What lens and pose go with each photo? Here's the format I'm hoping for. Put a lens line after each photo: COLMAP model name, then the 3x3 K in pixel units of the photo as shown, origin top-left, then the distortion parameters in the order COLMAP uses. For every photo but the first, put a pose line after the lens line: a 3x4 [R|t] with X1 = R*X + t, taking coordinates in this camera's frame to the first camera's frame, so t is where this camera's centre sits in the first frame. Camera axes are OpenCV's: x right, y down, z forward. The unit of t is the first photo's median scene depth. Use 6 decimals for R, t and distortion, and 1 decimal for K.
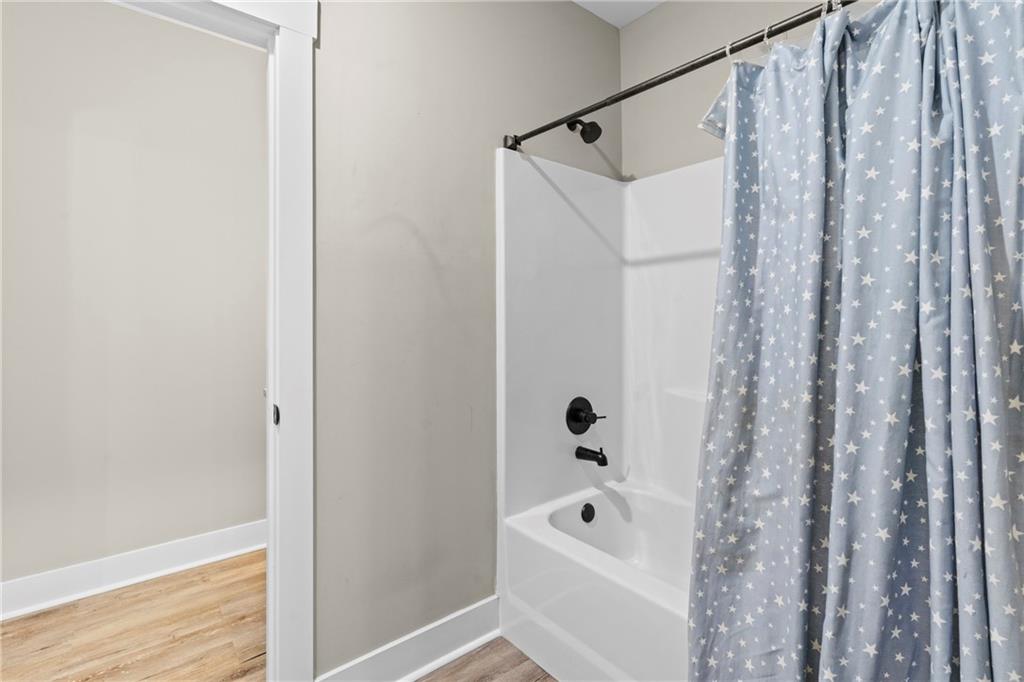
lens RADIAL K [[468.2, 0, 512.6], [0, 468.2, 320.1], [0, 0, 1]] dist [-0.000772, -0.000043]
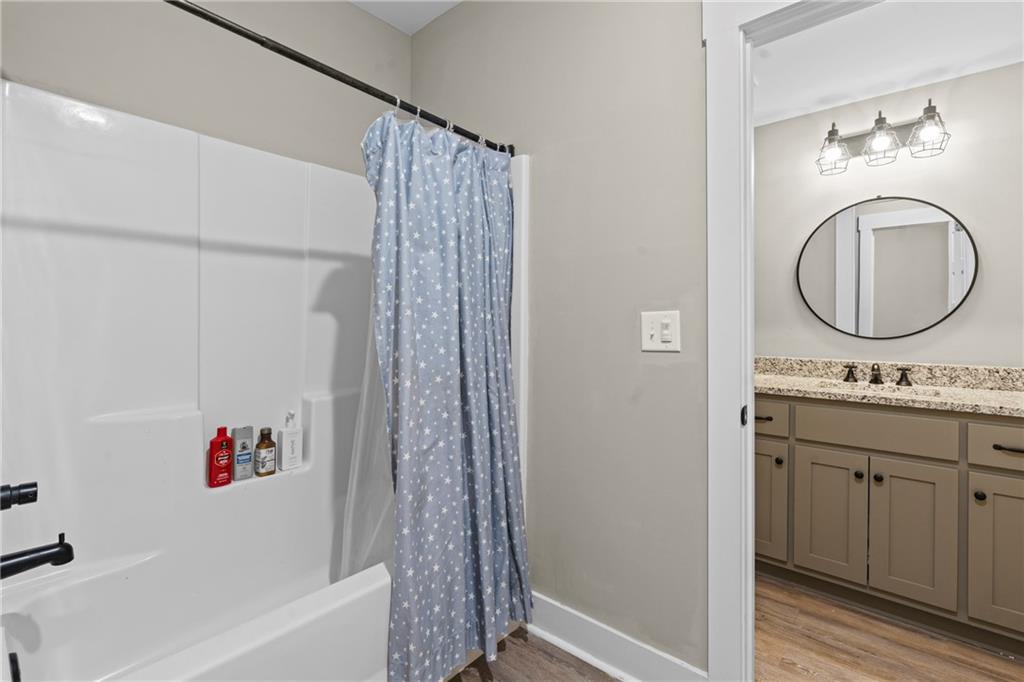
lens RADIAL K [[468.2, 0, 512.6], [0, 468.2, 320.1], [0, 0, 1]] dist [-0.000772, -0.000043]
pose [[-0.173095, -0.003429, 0.984899, -0.890825], [-0.017098, 0.999854, 0.000476, -0.011352], [-0.984757, -0.016758, -0.173129, 1.001058]]
